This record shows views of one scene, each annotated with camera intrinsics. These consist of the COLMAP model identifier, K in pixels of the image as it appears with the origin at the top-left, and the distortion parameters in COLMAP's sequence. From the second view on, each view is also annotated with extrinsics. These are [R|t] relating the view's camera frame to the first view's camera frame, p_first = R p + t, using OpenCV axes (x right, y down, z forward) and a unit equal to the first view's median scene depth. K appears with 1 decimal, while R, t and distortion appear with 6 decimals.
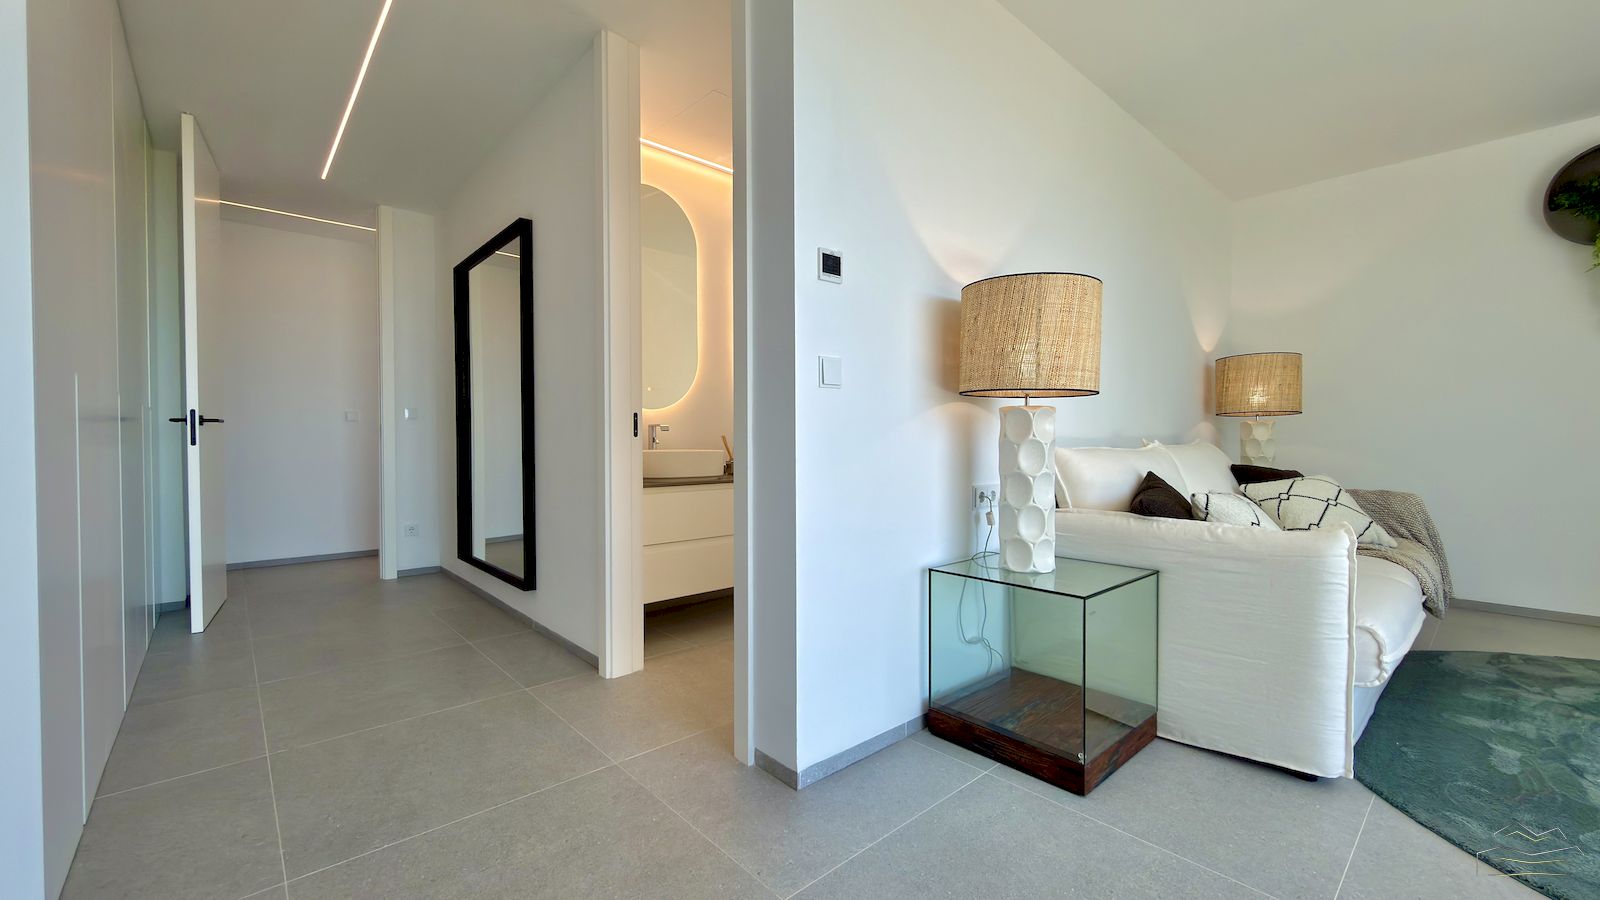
lens RADIAL K [[642.1, 0, 804.1], [0, 642.1, 442.2], [0, 0, 1]] dist [0.003256, 0.000580]
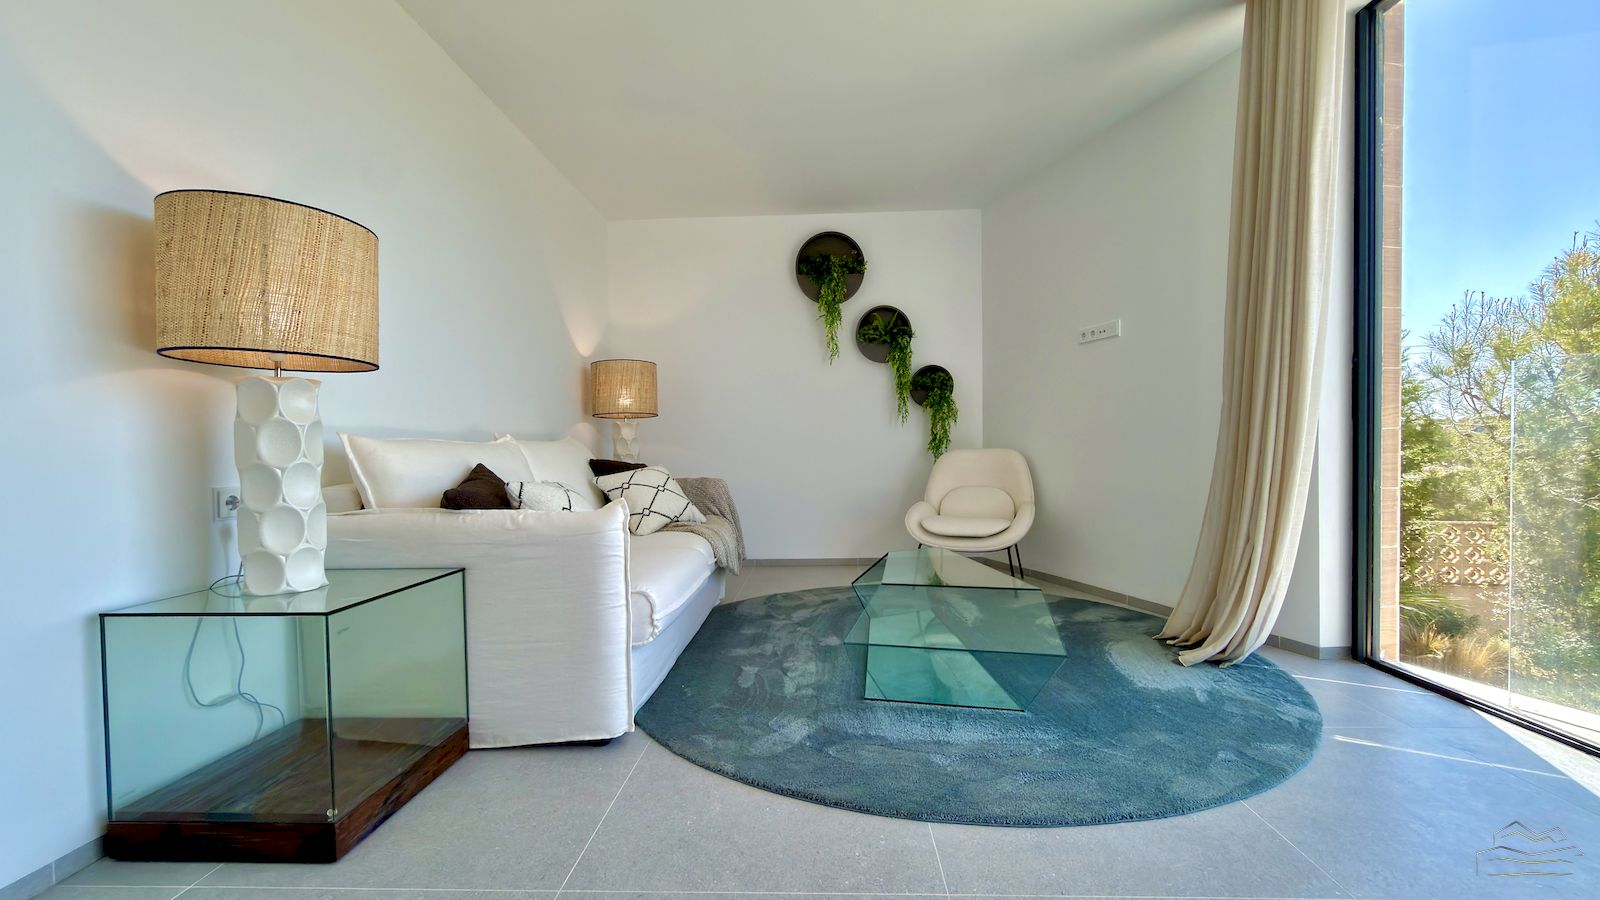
lens RADIAL K [[642.1, 0, 807.8], [0, 642.1, 453.8], [0, 0, 1]] dist [0.003256, 0.000580]
pose [[0.703313, -0.012904, 0.710764, 0.244756], [0.017849, 0.999841, 0.000490, 0.045578], [-0.710657, 0.012342, 0.703431, 0.010507]]
